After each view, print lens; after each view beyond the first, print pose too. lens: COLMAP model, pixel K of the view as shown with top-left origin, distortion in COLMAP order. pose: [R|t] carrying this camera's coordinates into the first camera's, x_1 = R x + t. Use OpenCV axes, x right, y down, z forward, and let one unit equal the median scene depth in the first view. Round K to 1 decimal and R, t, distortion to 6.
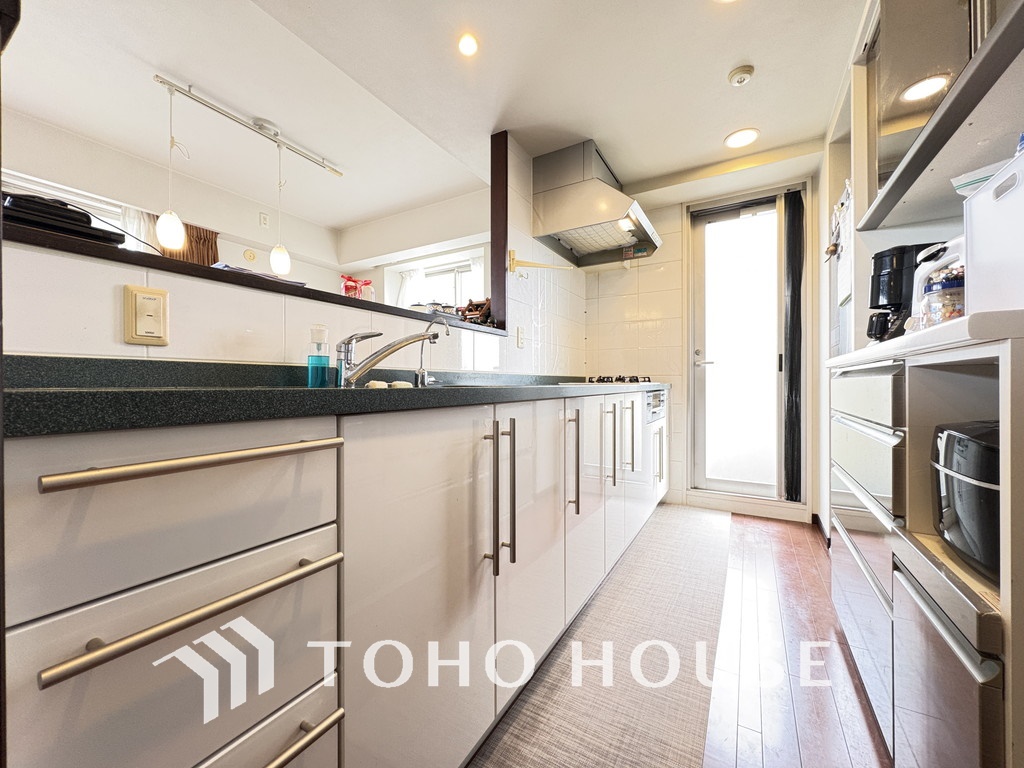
lens RADIAL K [[406.7, 0, 510.3], [0, 406.7, 382.5], [0, 0, 1]] dist [0.000417, 0.000283]
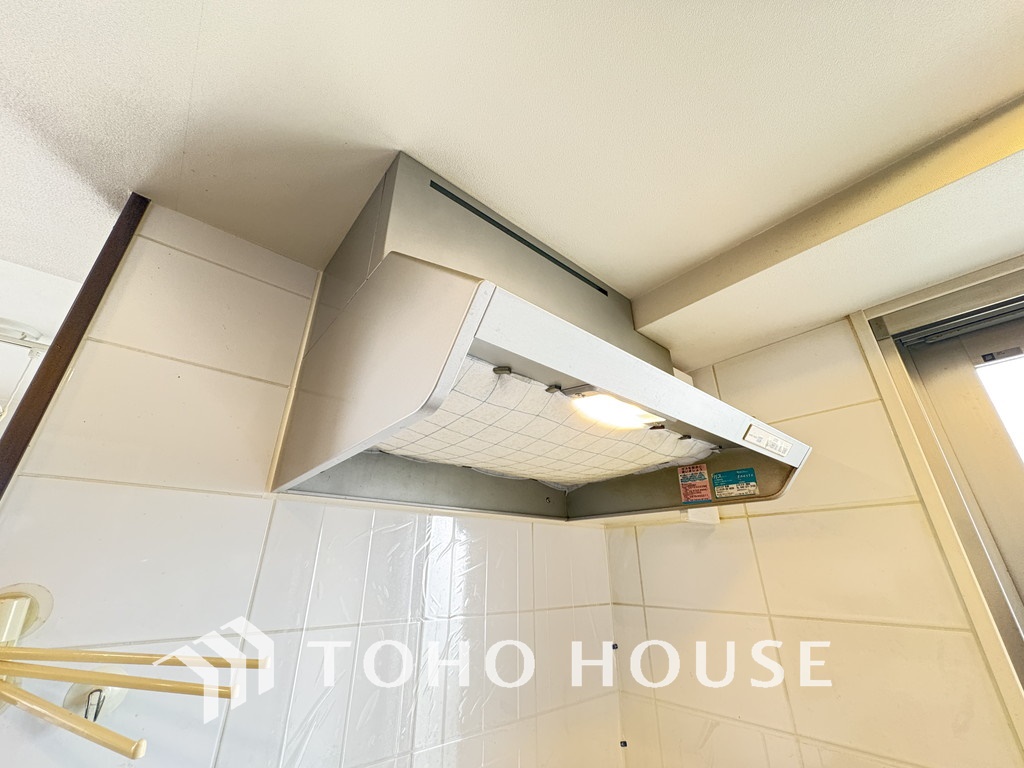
lens RADIAL K [[406.7, 0, 511.5], [0, 406.7, 385.4], [0, 0, 1]] dist [0.000417, 0.000283]
pose [[0.941049, -0.135930, -0.309757, 0.267100], [-0.003855, 0.911341, -0.411635, -0.261468], [0.338248, 0.388563, 0.857092, 0.662538]]
